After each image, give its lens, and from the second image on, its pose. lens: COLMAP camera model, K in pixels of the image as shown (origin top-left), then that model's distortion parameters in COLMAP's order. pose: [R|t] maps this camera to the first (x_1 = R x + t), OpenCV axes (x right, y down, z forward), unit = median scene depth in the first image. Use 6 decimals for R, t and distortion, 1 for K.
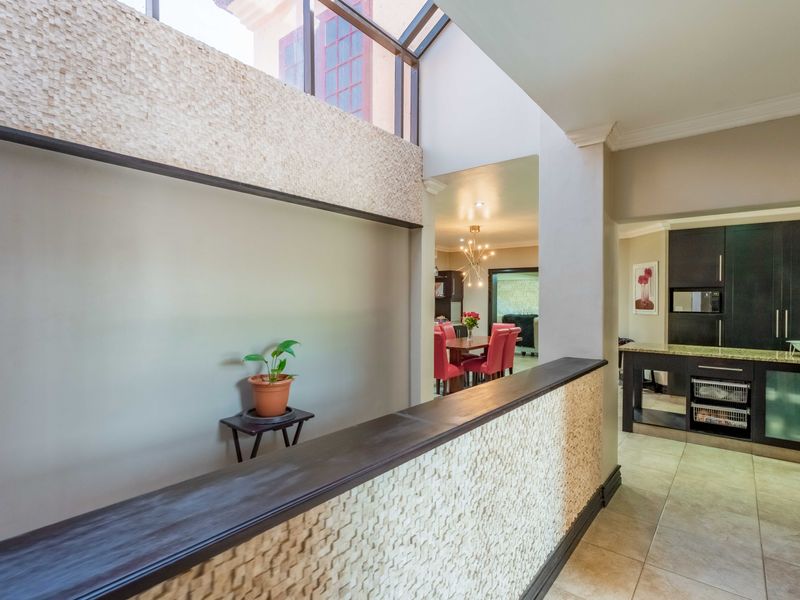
lens RADIAL K [[419.2, 0, 400.6], [0, 419.2, 302.1], [0, 0, 1]] dist [0.003504, 0.000161]
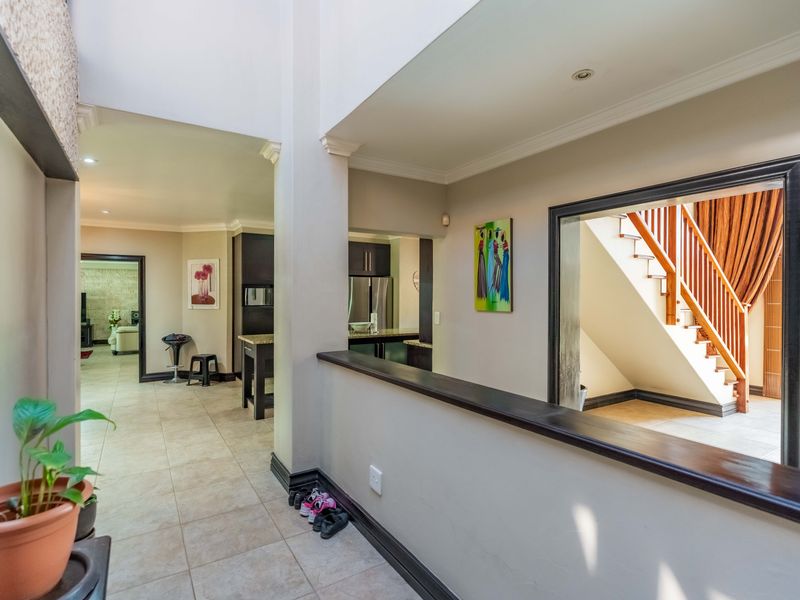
lens RADIAL K [[419.2, 0, 399.2], [0, 419.2, 300.5], [0, 0, 1]] dist [0.003504, 0.000161]
pose [[0.318389, -0.006539, 0.947938, -0.244767], [0.002086, 0.999979, 0.006197, 0.002867], [-0.947958, 0.000004, 0.318396, 0.214725]]
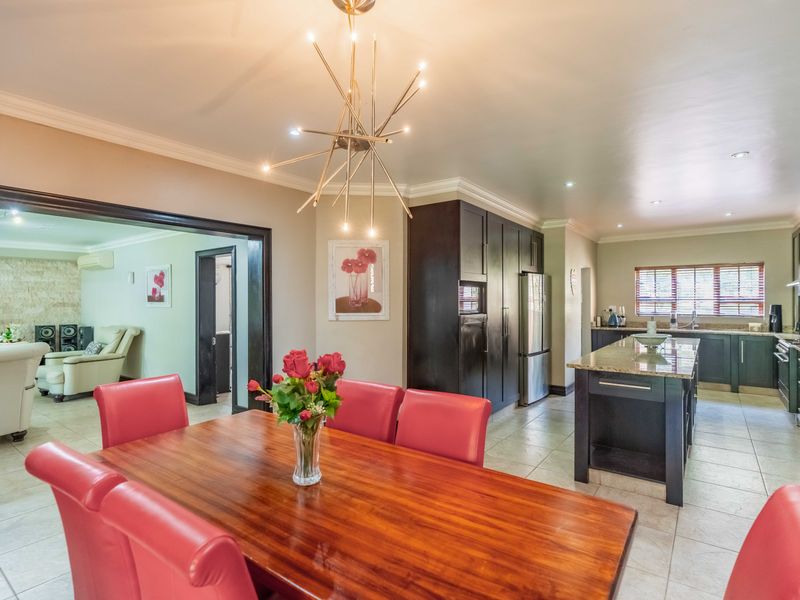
lens RADIAL K [[419.2, 0, 400.0], [0, 419.2, 299.6], [0, 0, 1]] dist [0.003504, 0.000161]
pose [[-0.060444, -0.002897, 0.998167, -0.062307], [0.009874, 0.999945, 0.003500, -0.003803], [-0.998123, 0.010067, -0.060412, 0.979235]]
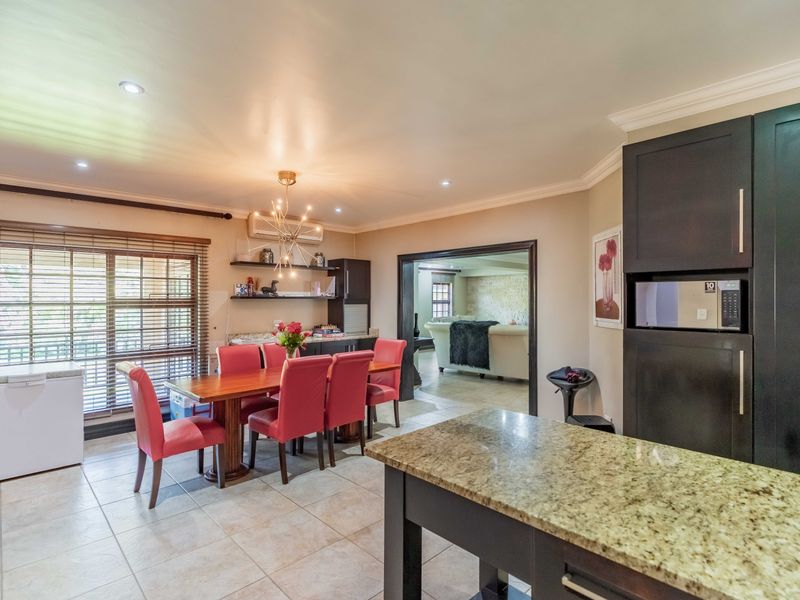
lens RADIAL K [[419.2, 0, 398.0], [0, 419.2, 300.7], [0, 0, 1]] dist [0.003504, 0.000161]
pose [[0.991783, -0.005983, -0.127795, 0.389137], [0.005391, 0.999973, -0.004978, -0.003277], [0.127822, 0.004248, 0.991788, 0.445100]]
